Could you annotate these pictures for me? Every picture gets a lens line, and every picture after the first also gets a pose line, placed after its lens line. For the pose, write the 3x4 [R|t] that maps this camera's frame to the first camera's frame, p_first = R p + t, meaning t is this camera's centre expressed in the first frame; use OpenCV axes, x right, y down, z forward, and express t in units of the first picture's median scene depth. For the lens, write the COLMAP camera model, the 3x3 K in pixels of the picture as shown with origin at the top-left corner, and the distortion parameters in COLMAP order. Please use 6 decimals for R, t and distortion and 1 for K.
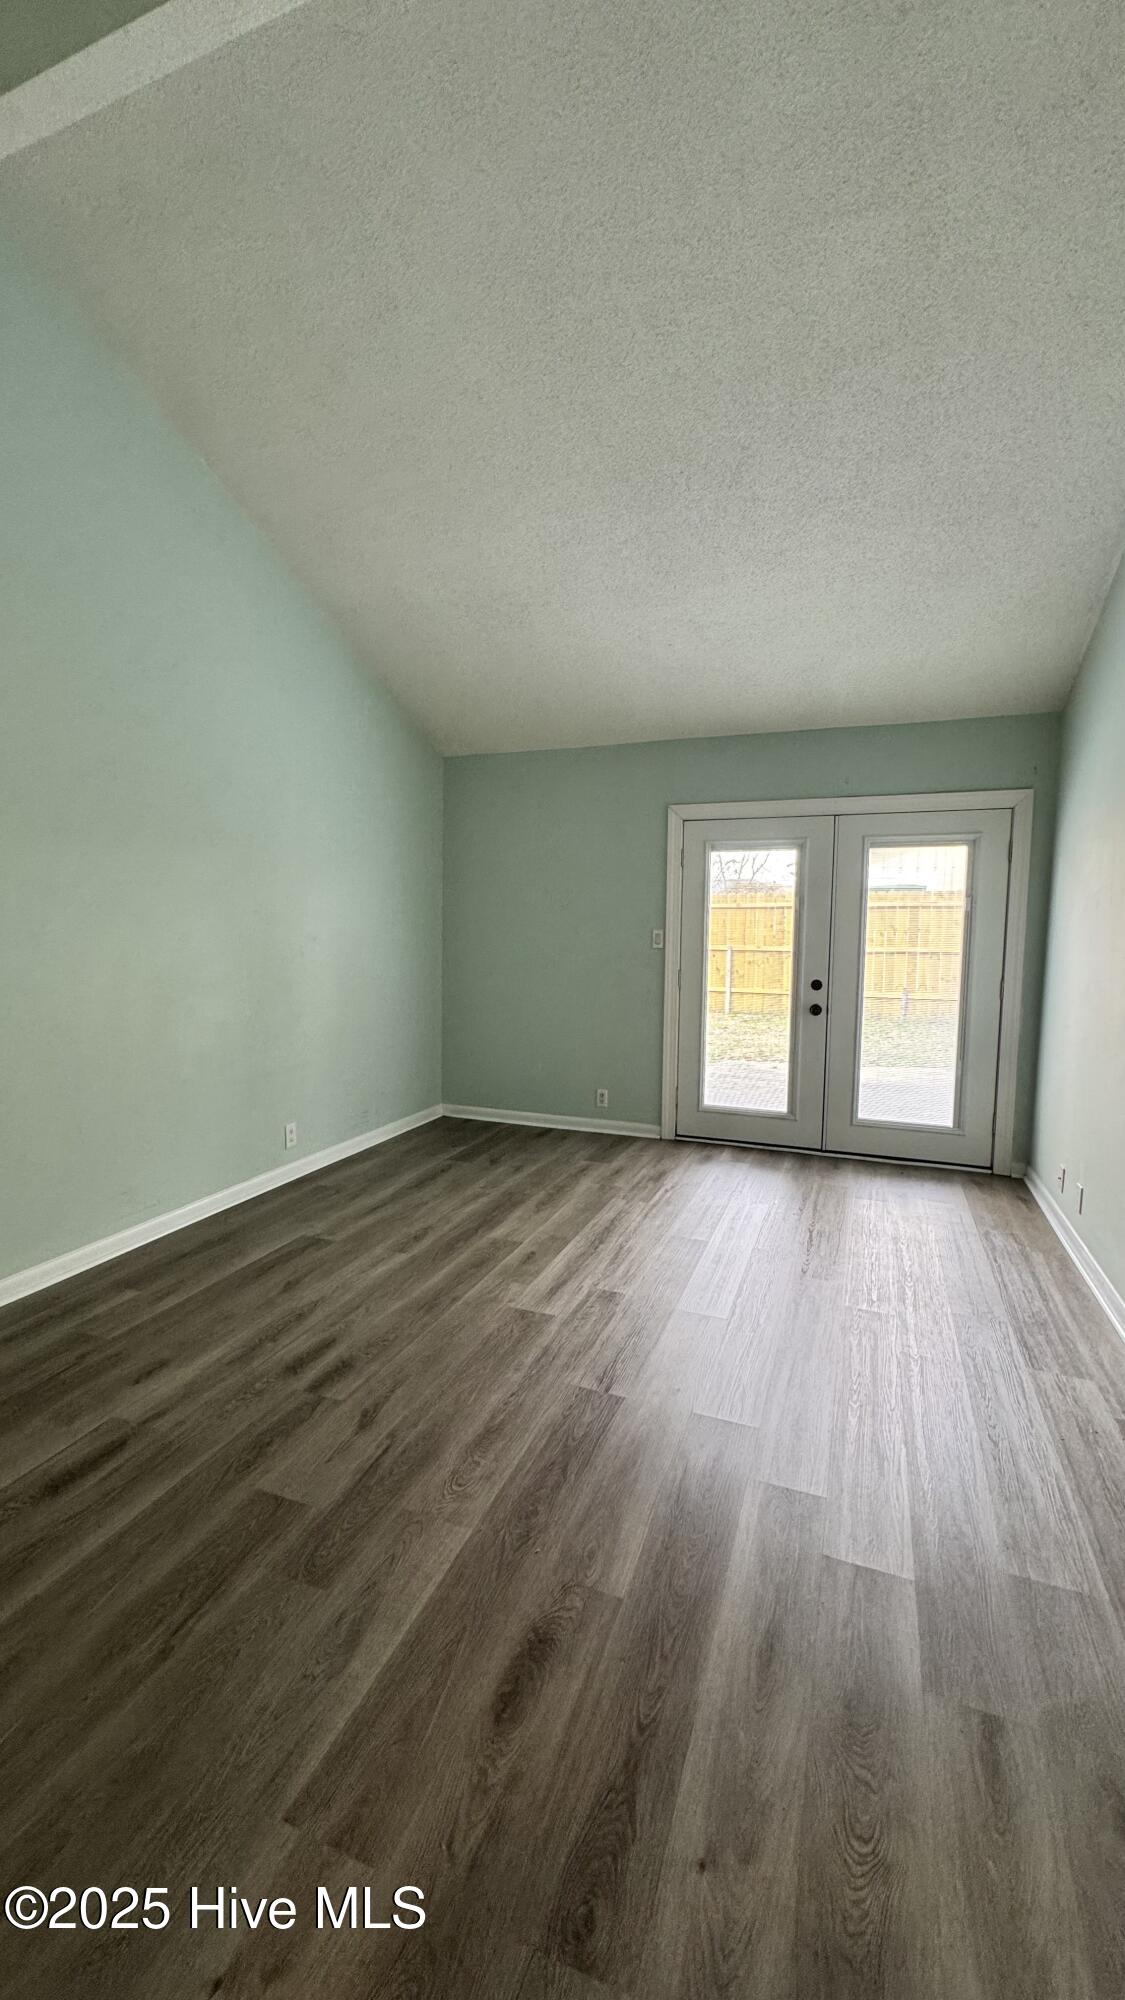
lens RADIAL K [[795.8, 0, 559.4], [0, 795.8, 1000.7], [0, 0, 1]] dist [-0.001124, -0.000066]
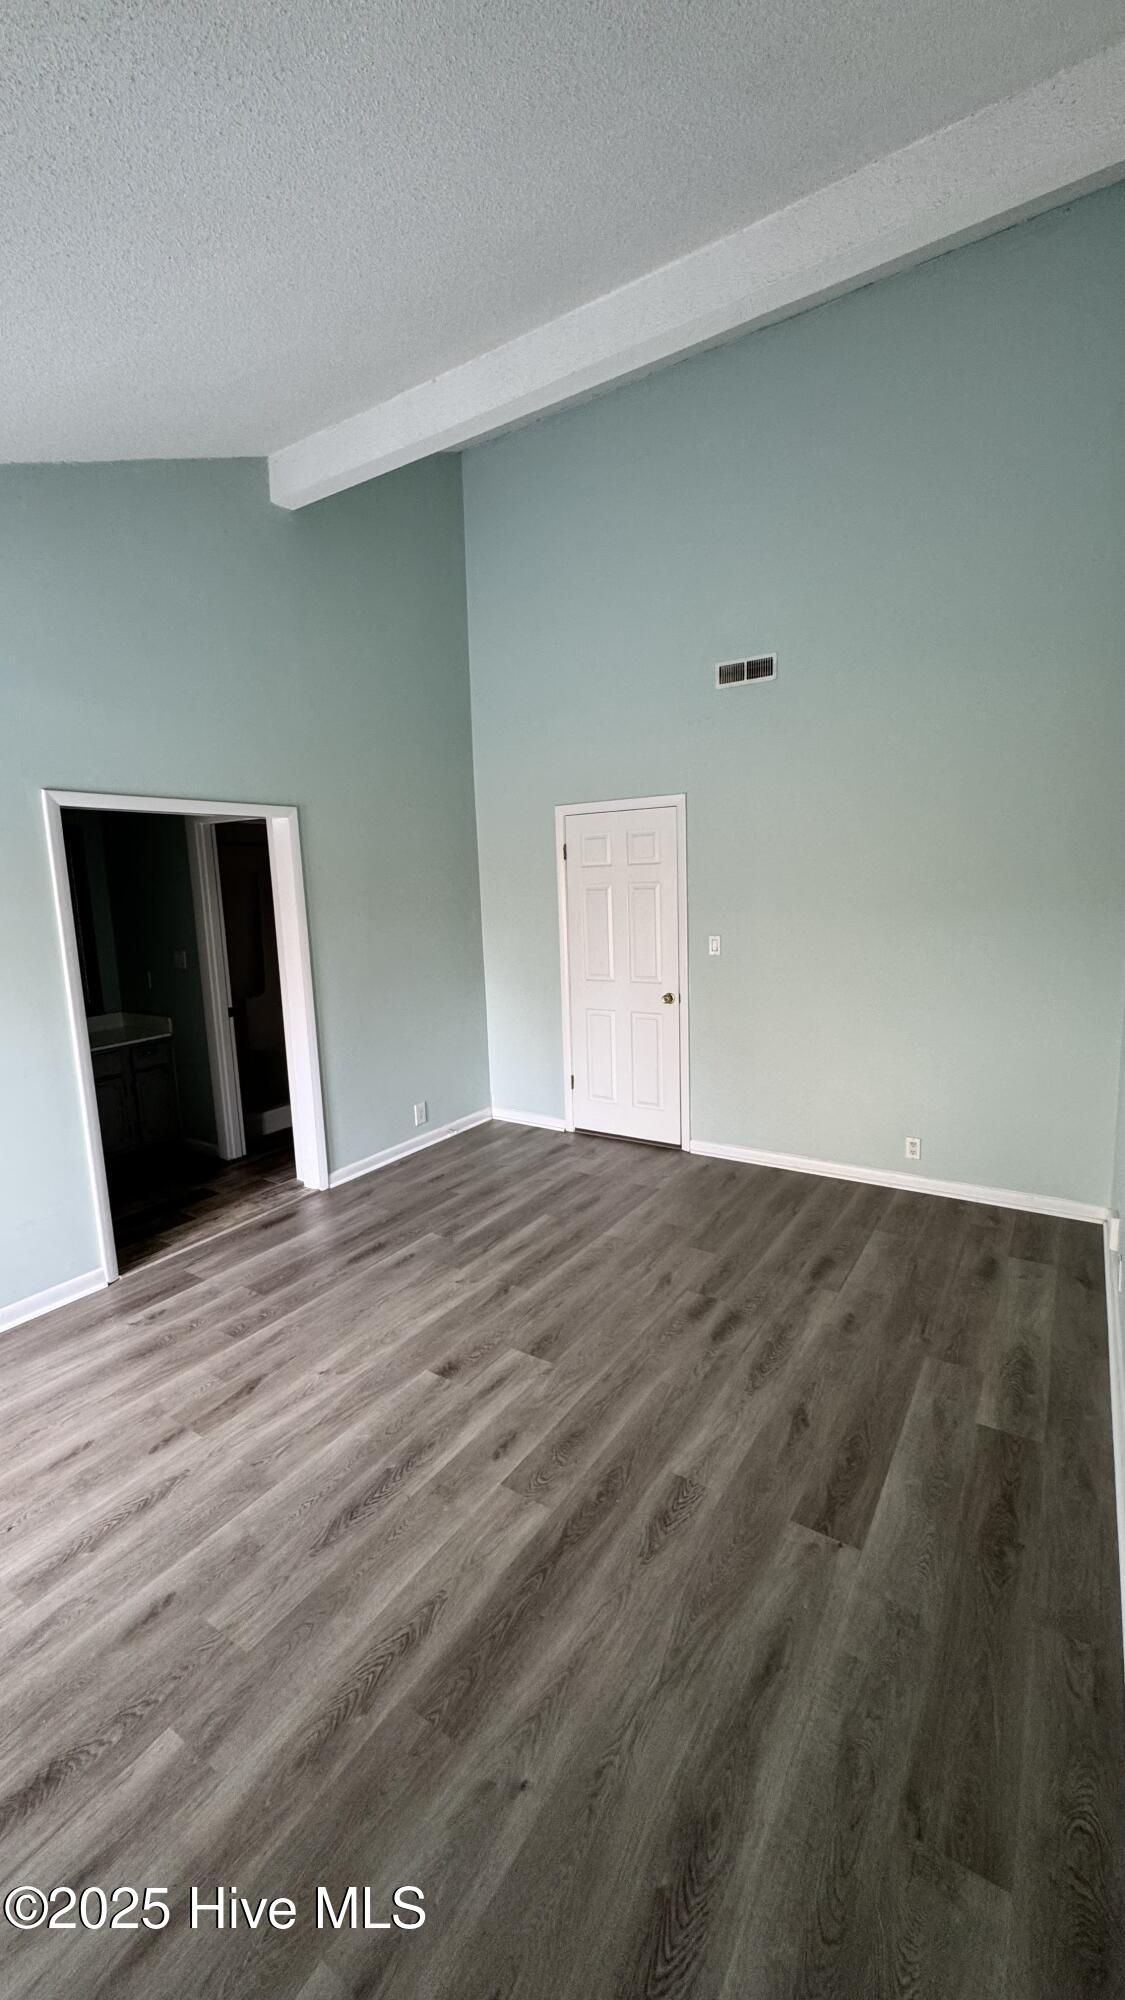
lens RADIAL K [[795.8, 0, 569.1], [0, 795.8, 1001.4], [0, 0, 1]] dist [-0.001124, -0.000066]
pose [[-0.980459, -0.011005, 0.196415, -0.244091], [0.037954, 0.969095, 0.243752, -0.264133], [-0.193027, 0.246443, -0.949740, 1.632198]]
